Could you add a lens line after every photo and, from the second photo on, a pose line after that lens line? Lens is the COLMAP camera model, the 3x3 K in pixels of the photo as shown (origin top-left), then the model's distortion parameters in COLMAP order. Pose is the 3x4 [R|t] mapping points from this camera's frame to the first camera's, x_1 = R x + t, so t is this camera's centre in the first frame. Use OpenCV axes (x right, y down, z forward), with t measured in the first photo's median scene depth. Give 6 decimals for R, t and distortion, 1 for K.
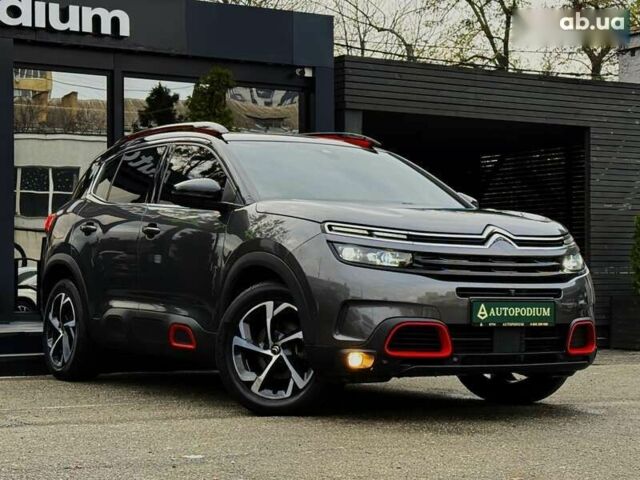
lens RADIAL K [[1384.8, 0, 333.5], [0, 1384.8, 239.7], [0, 0, 1]] dist [0.101879, 0.215207]
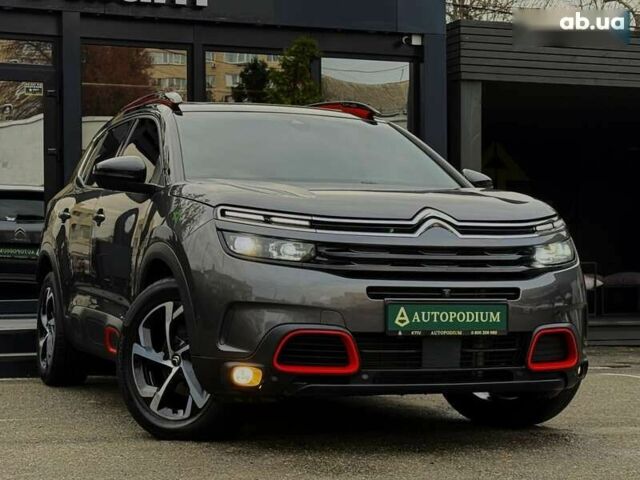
lens RADIAL K [[1384.8, 0, 333.5], [0, 1384.8, 239.7], [0, 0, 1]] dist [0.101879, 0.215207]
pose [[0.981538, -0.004155, -0.191222, 0.214829], [0.006345, 0.999921, 0.010840, -0.001189], [0.191162, -0.011853, 0.981487, 0.207624]]
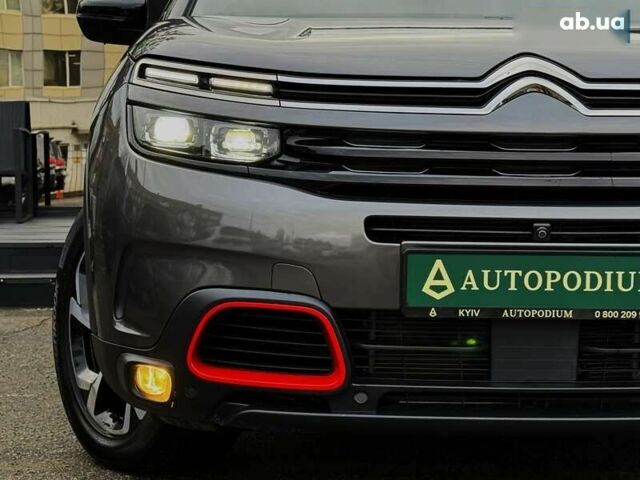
lens RADIAL K [[1369.3, 0, 333.3], [0, 1369.3, 238.8], [0, 0, 1]] dist [0.141348, -0.262509]
pose [[0.877747, 0.030521, -0.478151, 0.256194], [0.012107, 0.996237, 0.085817, 0.007440], [0.478971, -0.081115, 0.874075, 0.636345]]
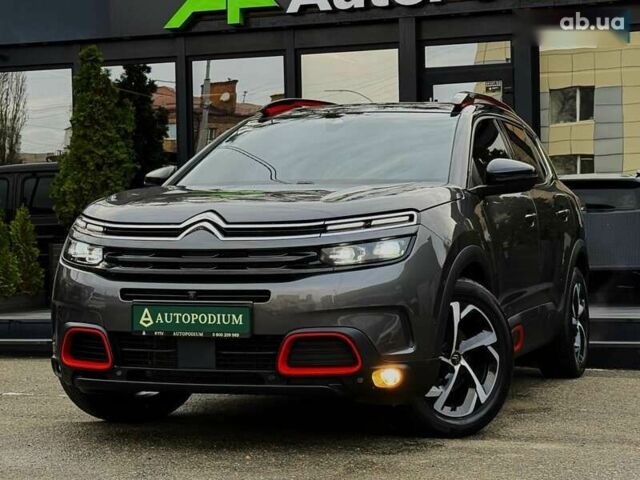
lens RADIAL K [[1384.8, 0, 333.5], [0, 1384.8, 239.7], [0, 0, 1]] dist [0.101879, 0.215207]
pose [[0.621707, -0.014792, -0.783110, 0.805227], [0.033792, 0.999397, 0.007950, 0.002388], [0.782521, -0.031406, 0.621832, 0.556973]]
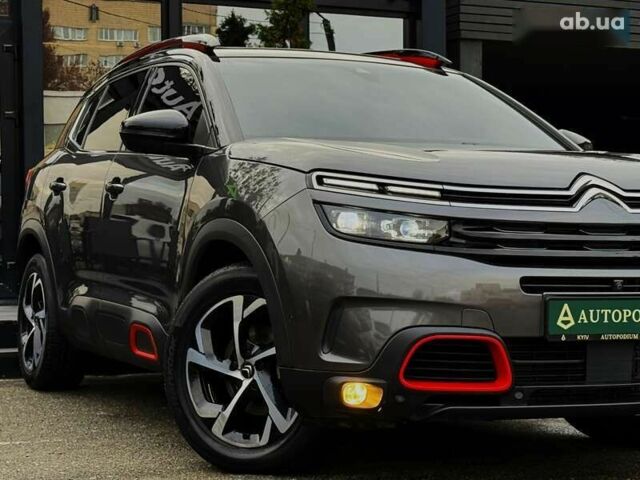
lens RADIAL K [[1384.8, 0, 333.5], [0, 1384.8, 239.7], [0, 0, 1]] dist [0.101879, 0.215207]
pose [[0.992003, -0.002413, -0.126190, 0.081189], [0.006084, 0.999569, 0.028712, 0.000330], [0.126066, -0.029250, 0.991591, 0.376147]]
